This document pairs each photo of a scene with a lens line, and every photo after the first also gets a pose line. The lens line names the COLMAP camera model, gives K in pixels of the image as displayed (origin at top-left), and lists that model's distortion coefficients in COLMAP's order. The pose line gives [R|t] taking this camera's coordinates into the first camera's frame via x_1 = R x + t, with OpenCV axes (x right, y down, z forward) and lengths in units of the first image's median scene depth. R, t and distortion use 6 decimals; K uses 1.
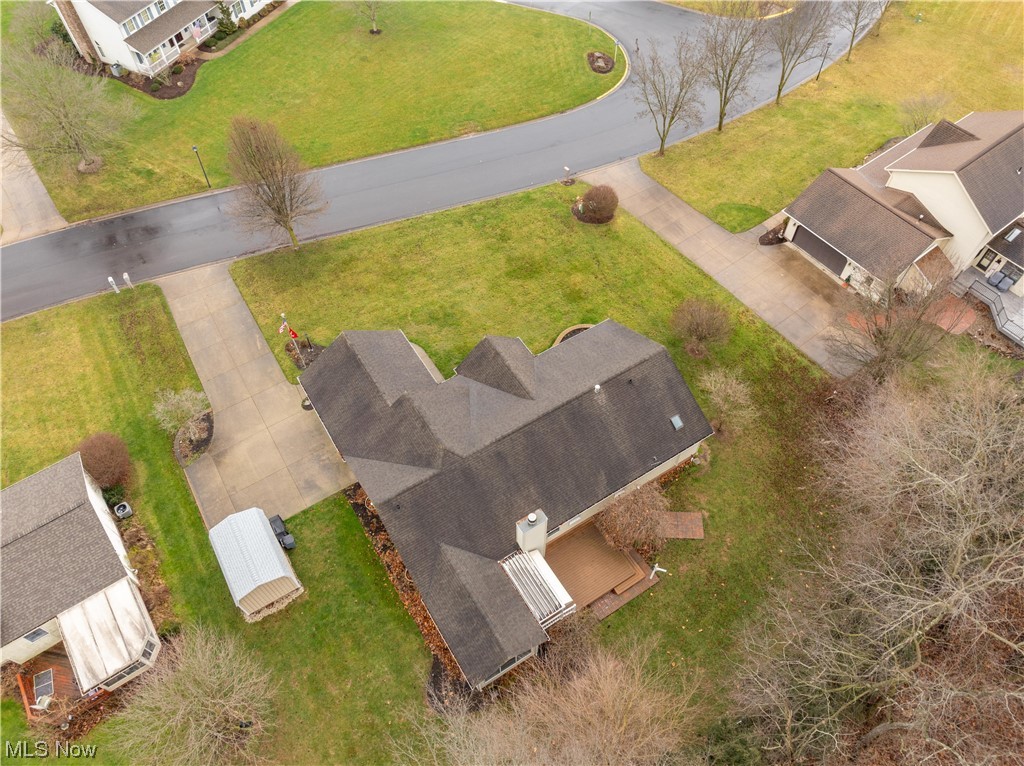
lens RADIAL K [[720.6, 0, 516.2], [0, 720.6, 380.1], [0, 0, 1]] dist [-0.041366, 0.004807]
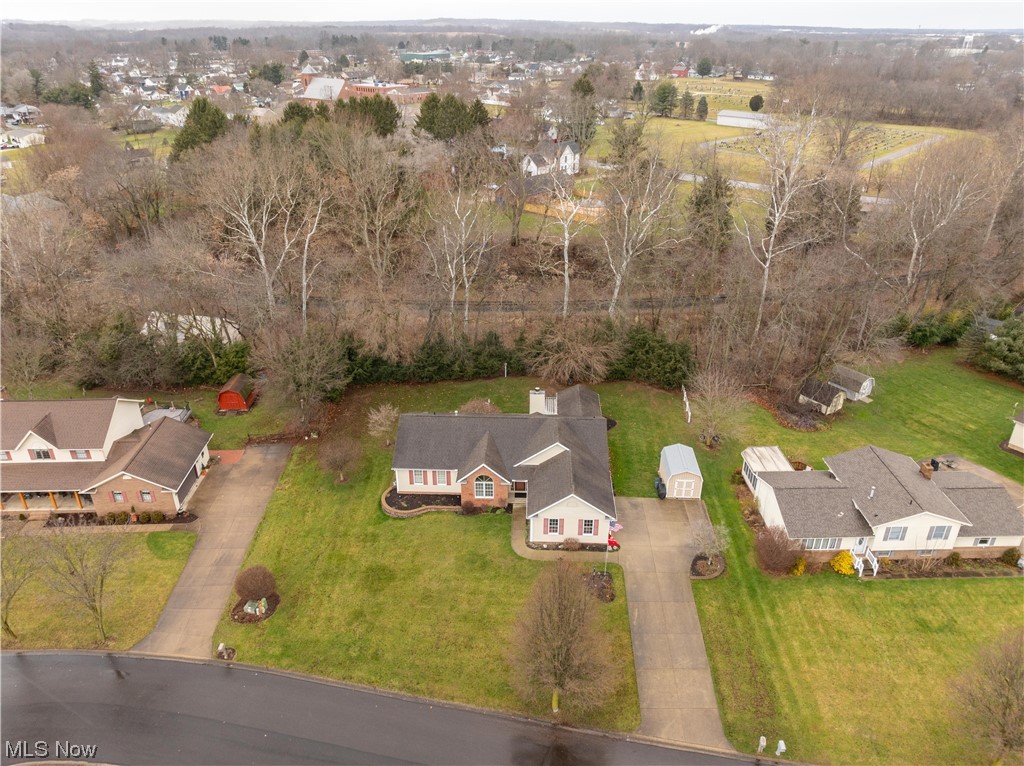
lens RADIAL K [[720.6, 0, 516.2], [0, 720.6, 380.1], [0, 0, 1]] dist [-0.041366, 0.004807]
pose [[-0.827013, -0.250547, 0.503265, -0.633659], [0.457980, 0.218920, 0.861584, -1.065976], [-0.326043, 0.943027, -0.066304, 0.780554]]
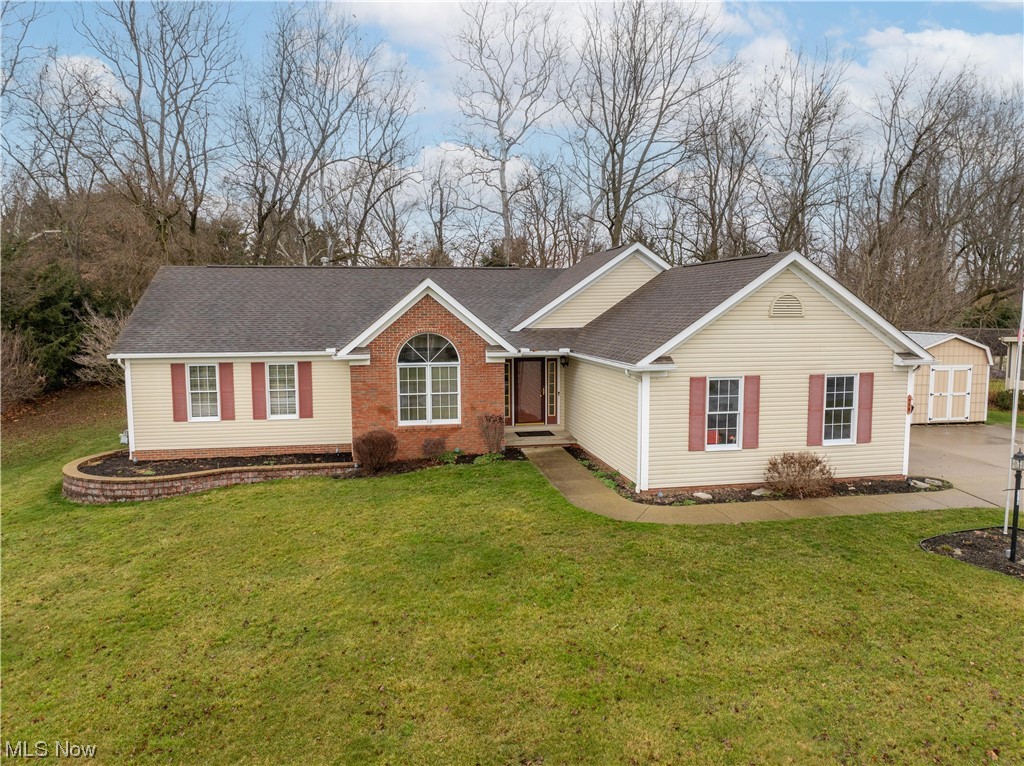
lens RADIAL K [[720.6, 0, 516.2], [0, 720.6, 380.1], [0, 0, 1]] dist [-0.041366, 0.004807]
pose [[-0.930320, -0.029454, 0.365565, -0.205074], [0.303515, 0.497702, 0.812509, -0.301274], [-0.205874, 0.866848, -0.454082, 1.041774]]
